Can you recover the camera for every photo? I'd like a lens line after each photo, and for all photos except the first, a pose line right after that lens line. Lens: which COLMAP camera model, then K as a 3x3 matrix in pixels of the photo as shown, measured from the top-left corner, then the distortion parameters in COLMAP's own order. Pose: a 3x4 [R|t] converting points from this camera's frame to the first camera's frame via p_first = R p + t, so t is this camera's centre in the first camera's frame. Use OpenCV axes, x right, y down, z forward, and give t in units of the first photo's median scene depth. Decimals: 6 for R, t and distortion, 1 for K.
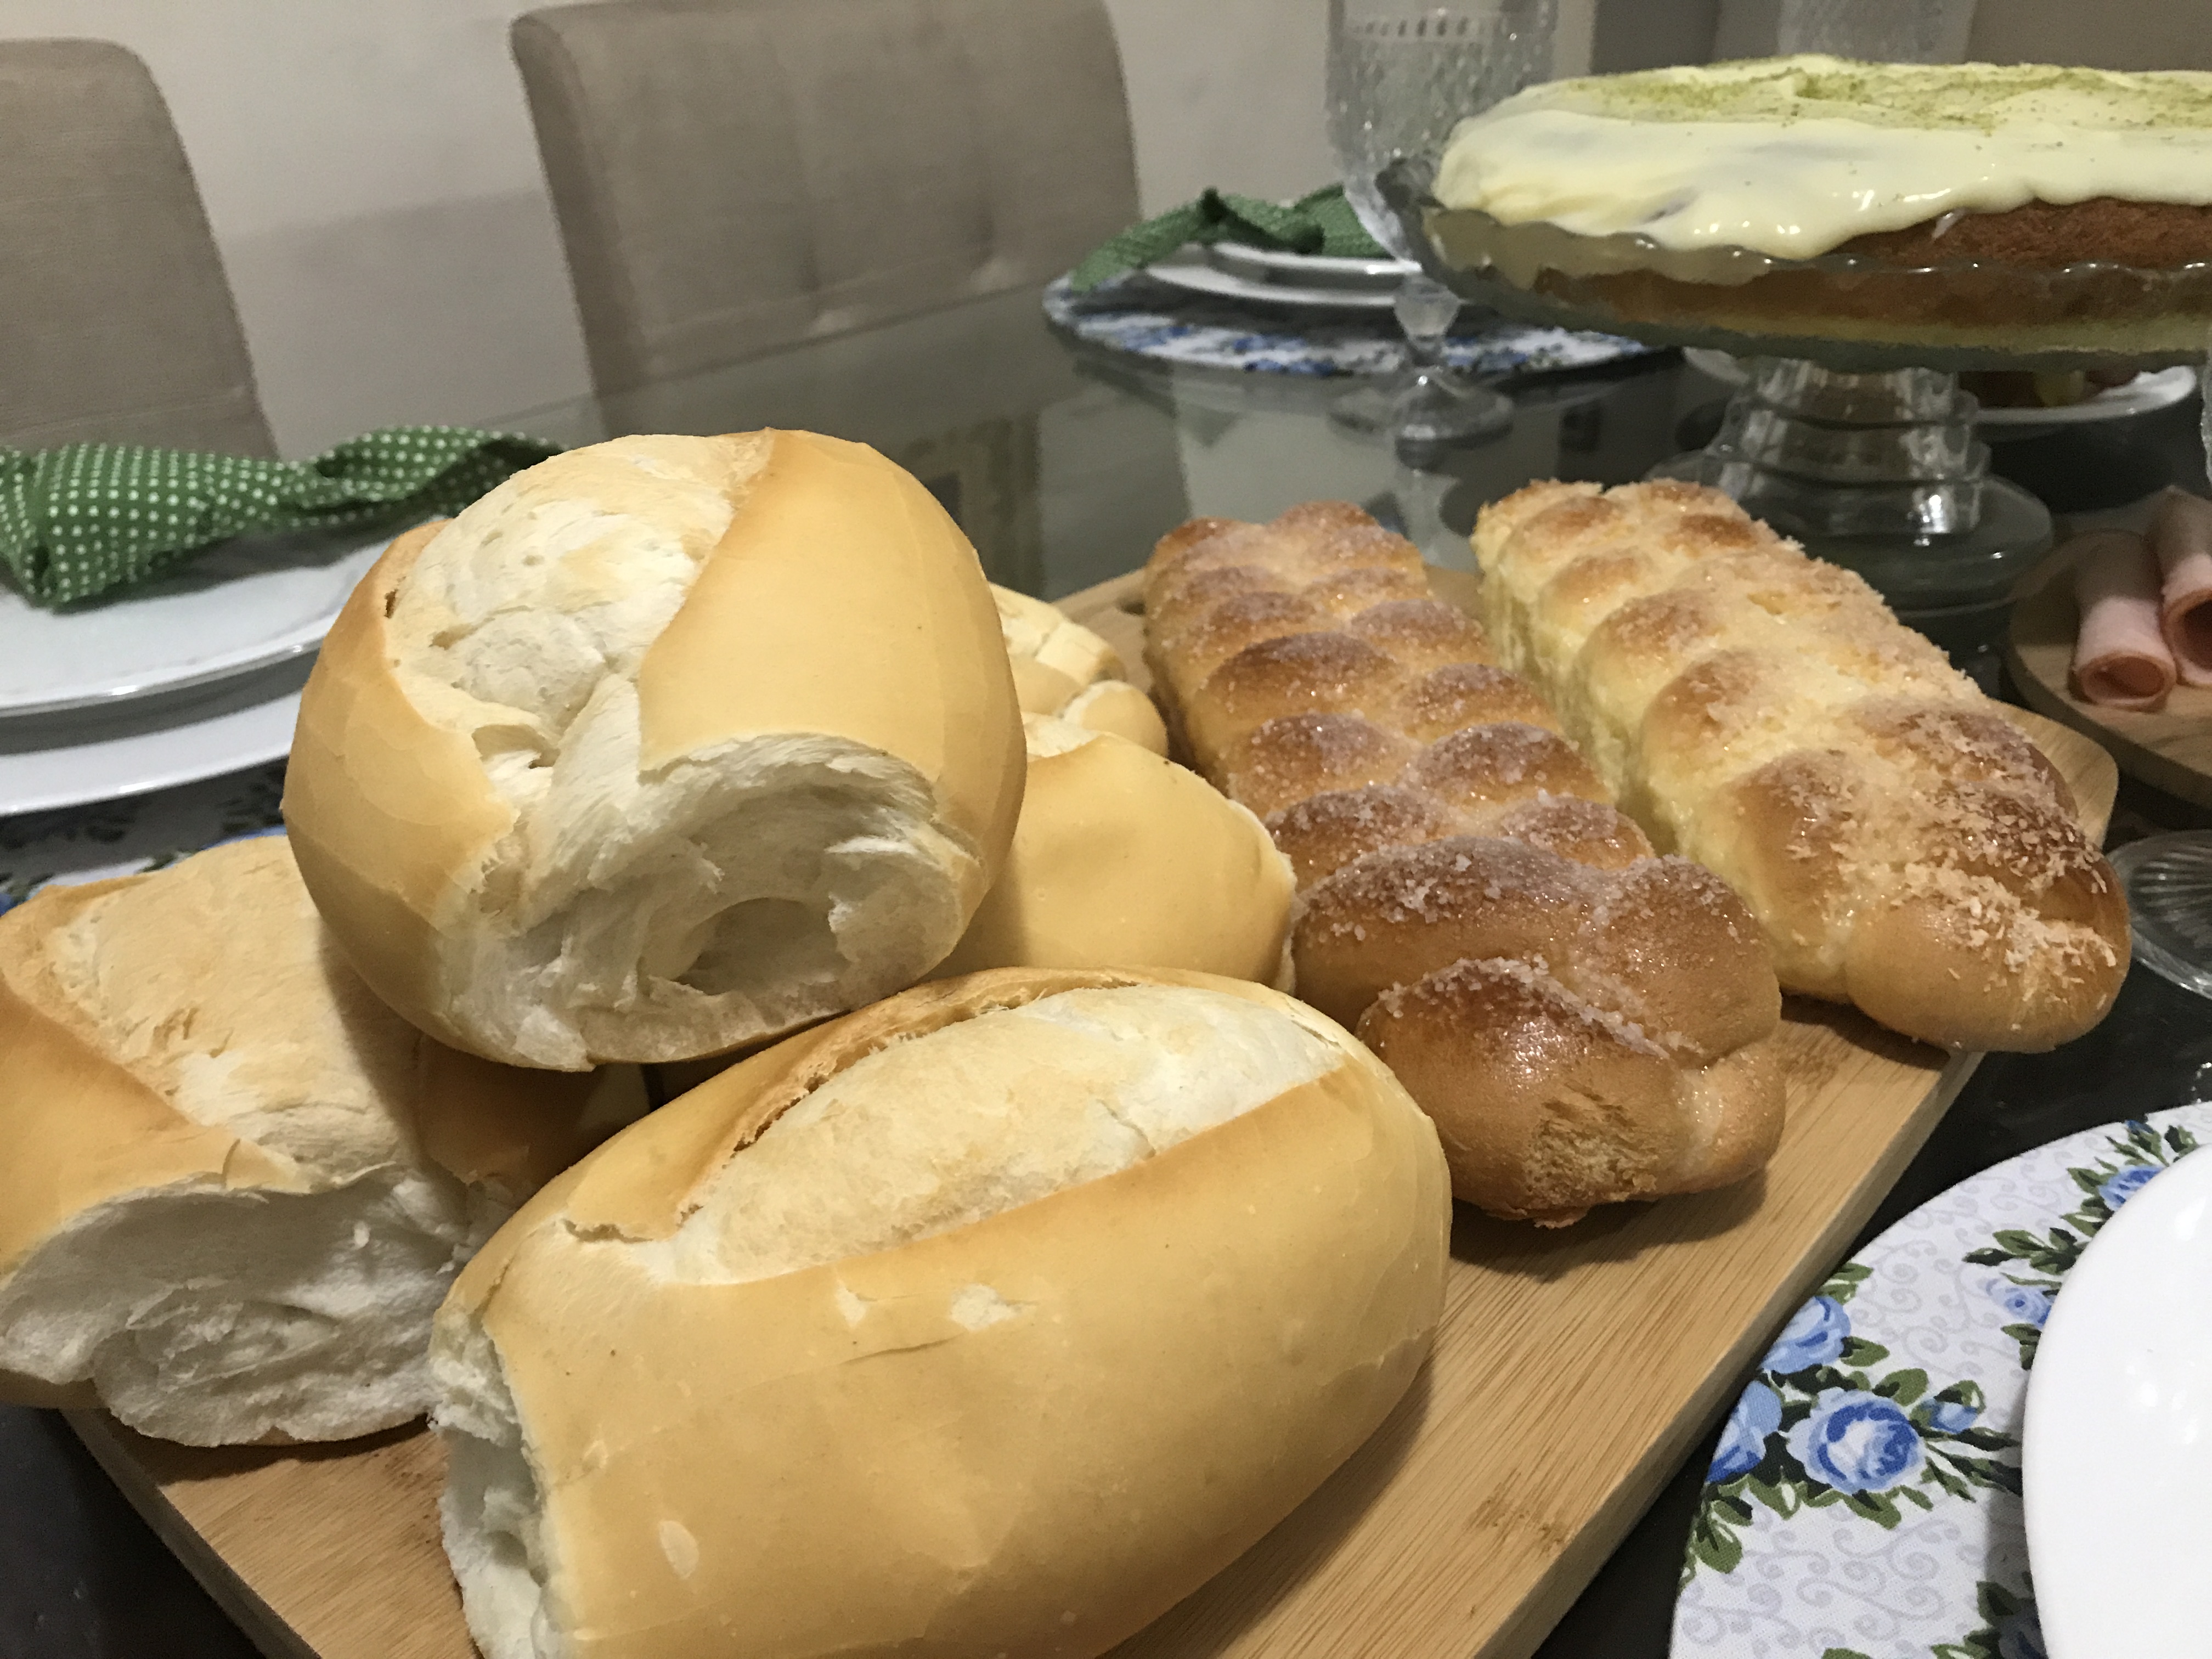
lens RADIAL K [[1910.6, 0, 1106.0], [0, 1910.6, 829.5], [0, 0, 1]] dist [-0.006699, 0.000443]
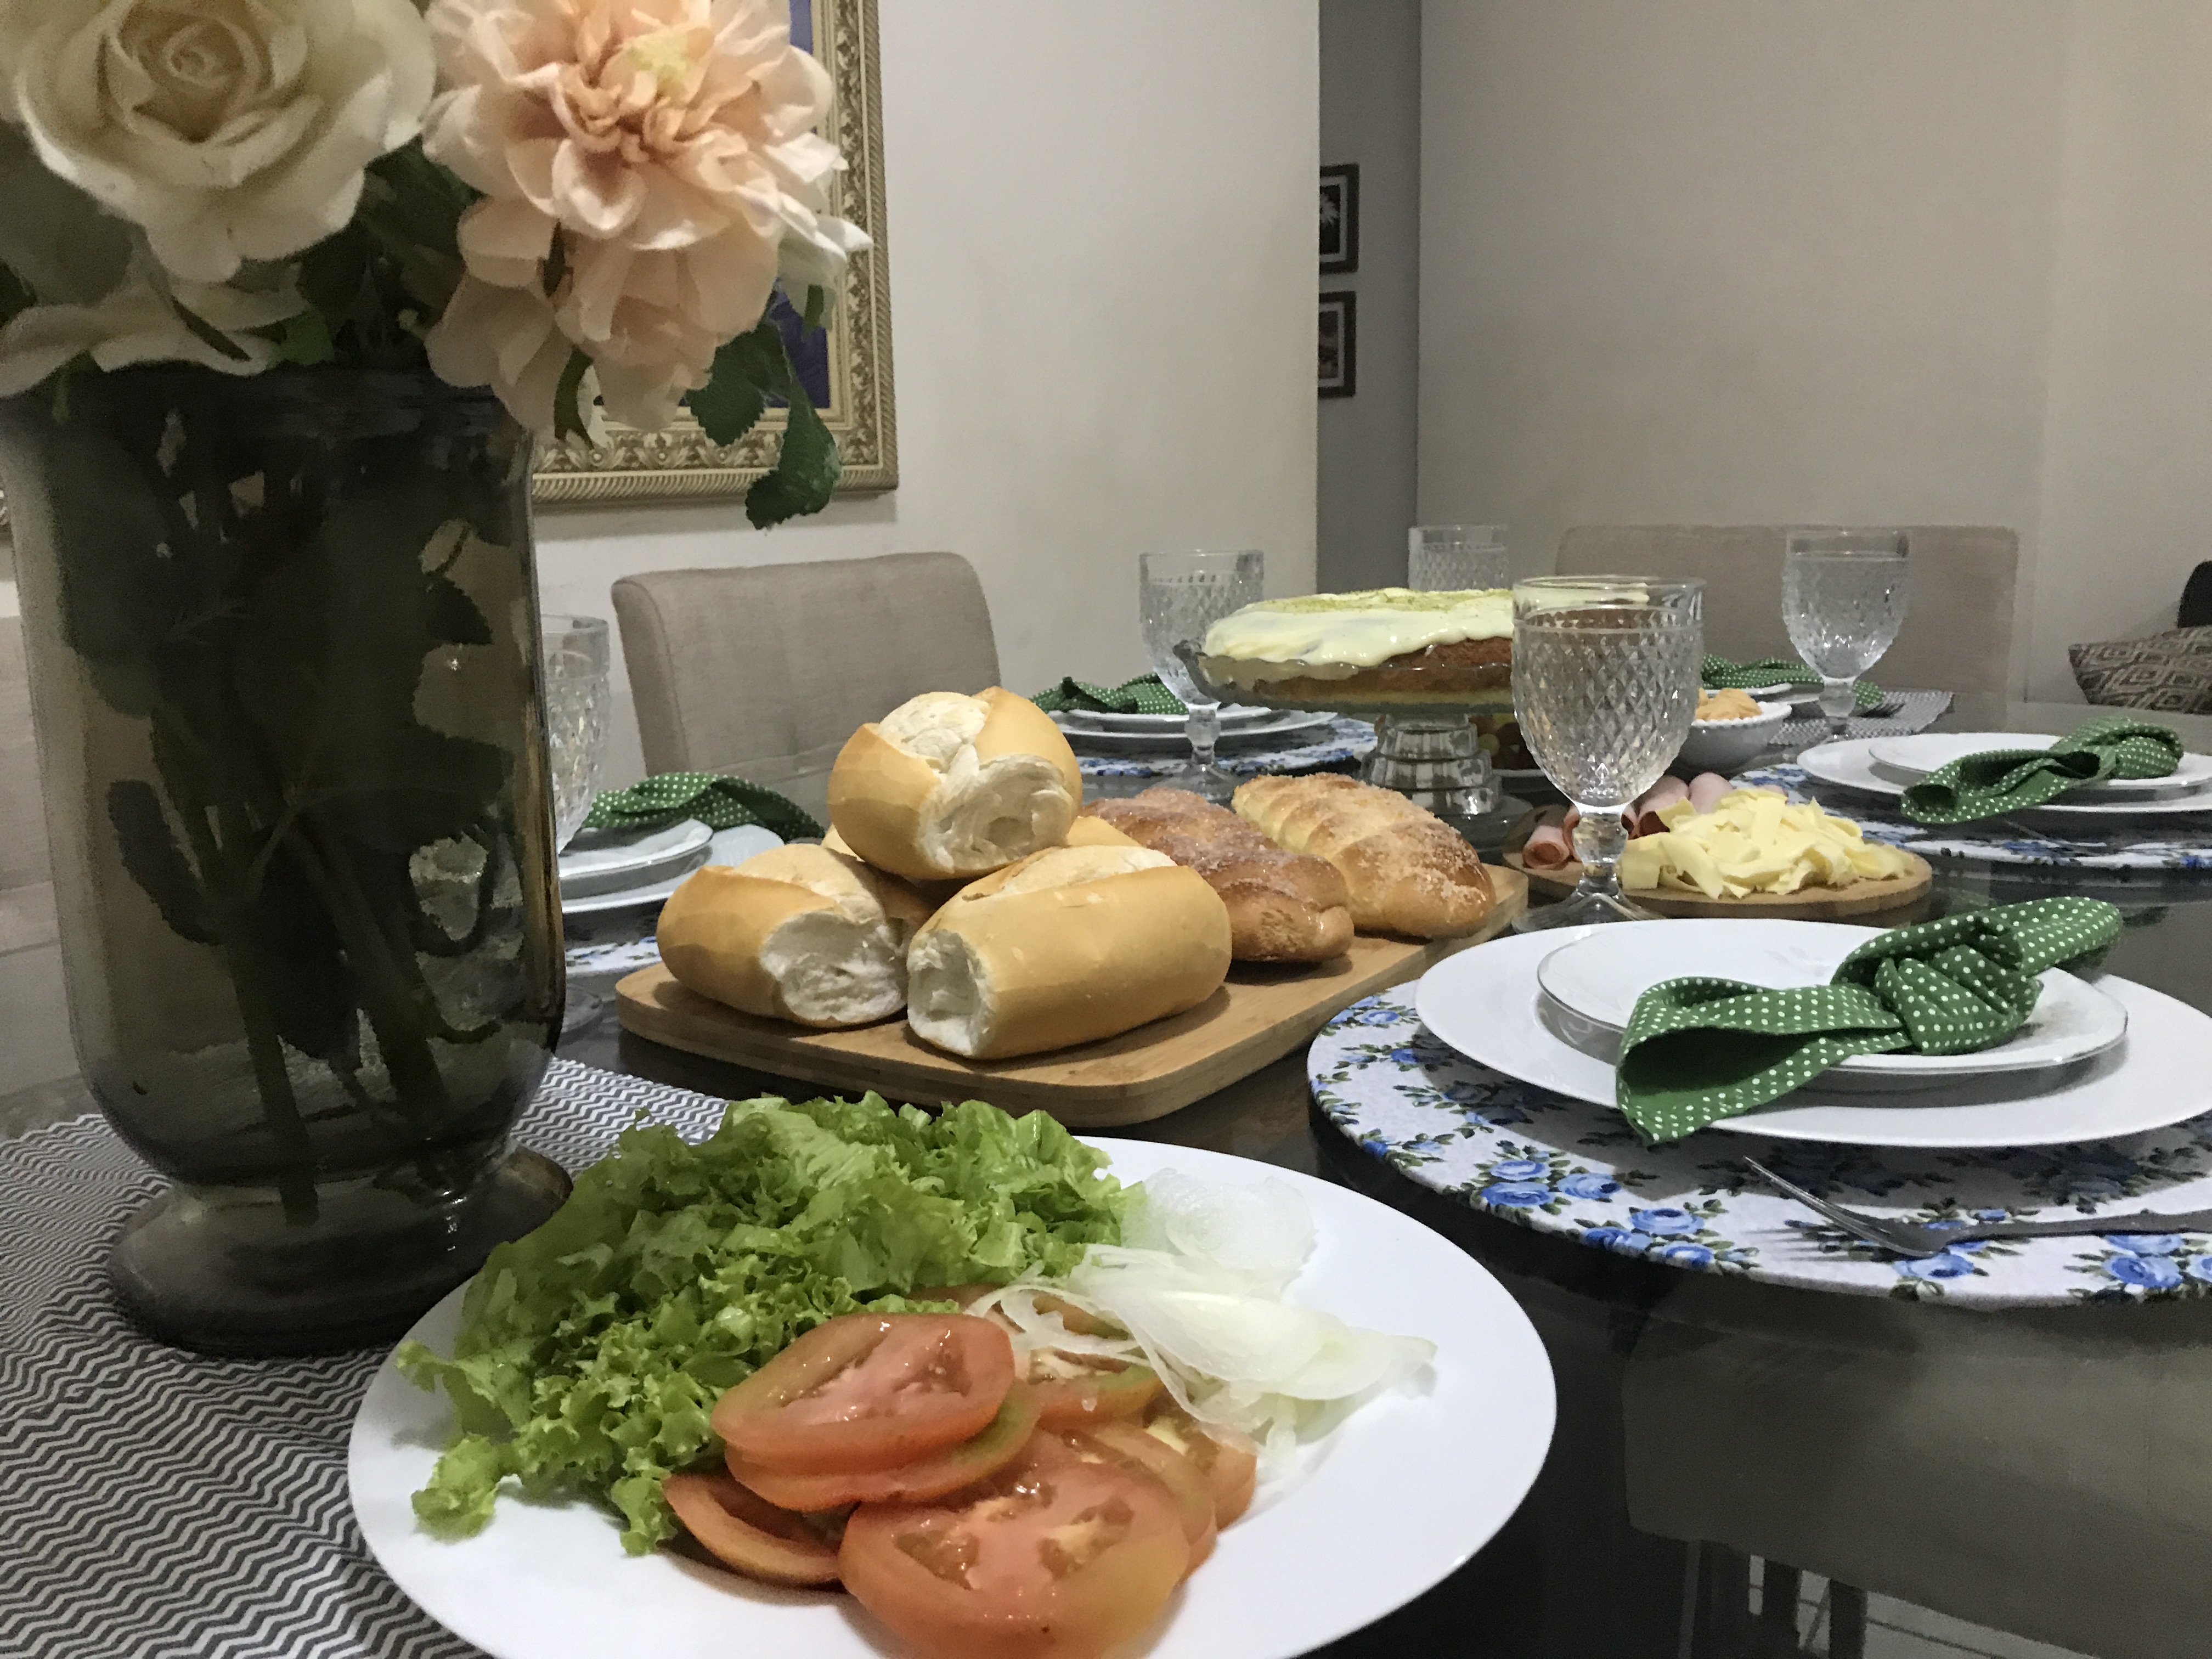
lens RADIAL K [[1809.0, 0, 1106.0], [0, 1809.0, 829.5], [0, 0, 1]] dist [0.146213, 0.000454]
pose [[0.994008, -0.023538, 0.106741, -0.198252], [0.051572, 0.962005, -0.268117, 0.508252], [-0.096375, 0.272015, 0.957455, -1.101103]]
